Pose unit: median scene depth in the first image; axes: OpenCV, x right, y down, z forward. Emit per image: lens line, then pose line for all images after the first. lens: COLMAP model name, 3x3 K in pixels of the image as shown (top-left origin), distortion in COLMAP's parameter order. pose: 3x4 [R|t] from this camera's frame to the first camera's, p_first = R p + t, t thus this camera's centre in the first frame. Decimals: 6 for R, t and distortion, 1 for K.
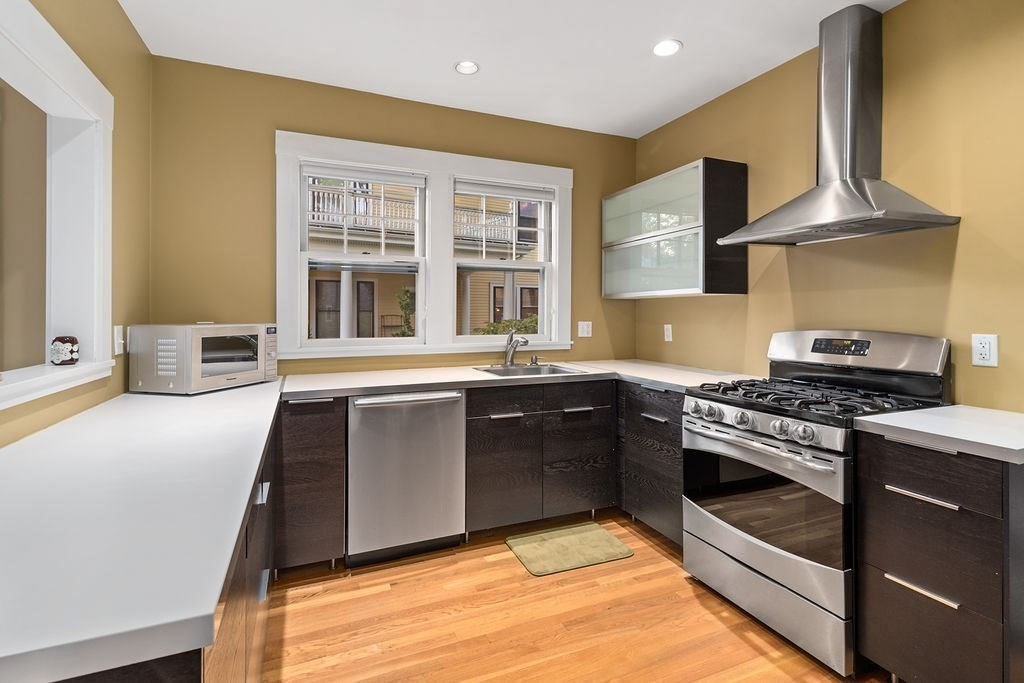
lens RADIAL K [[484.2, 0, 521.5], [0, 484.2, 322.0], [0, 0, 1]] dist [0.015053, -0.004700]
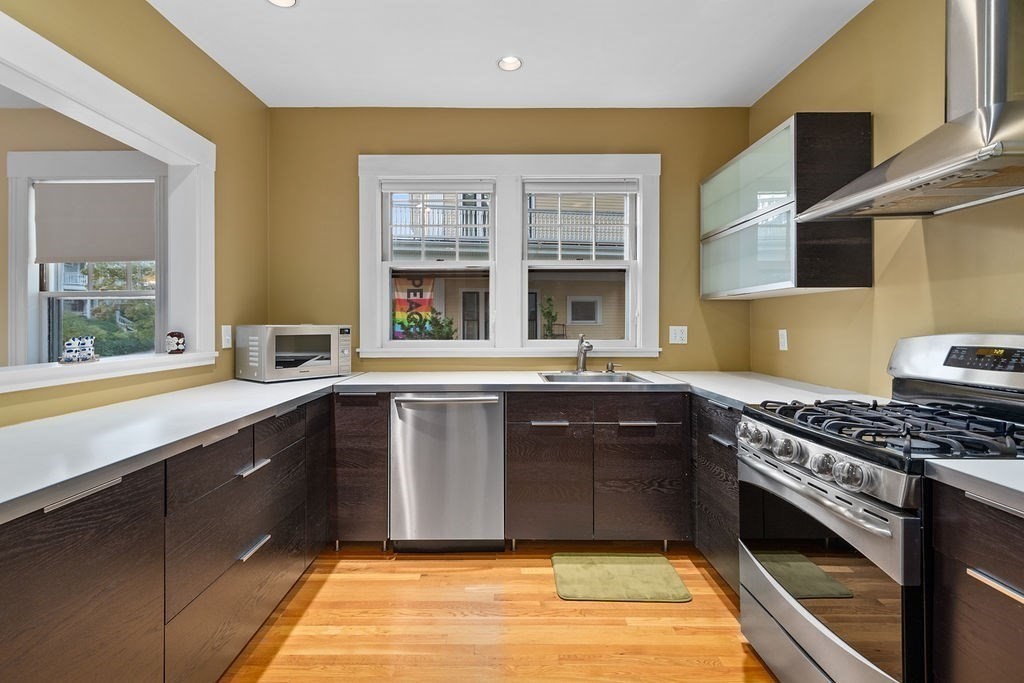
lens RADIAL K [[484.2, 0, 512.1], [0, 484.2, 331.5], [0, 0, 1]] dist [0.015053, -0.004700]
pose [[0.918638, 0.005266, -0.395065, 0.285887], [-0.006245, 0.999980, -0.001191, 0.016641], [0.395051, 0.003561, 0.918652, 0.107429]]
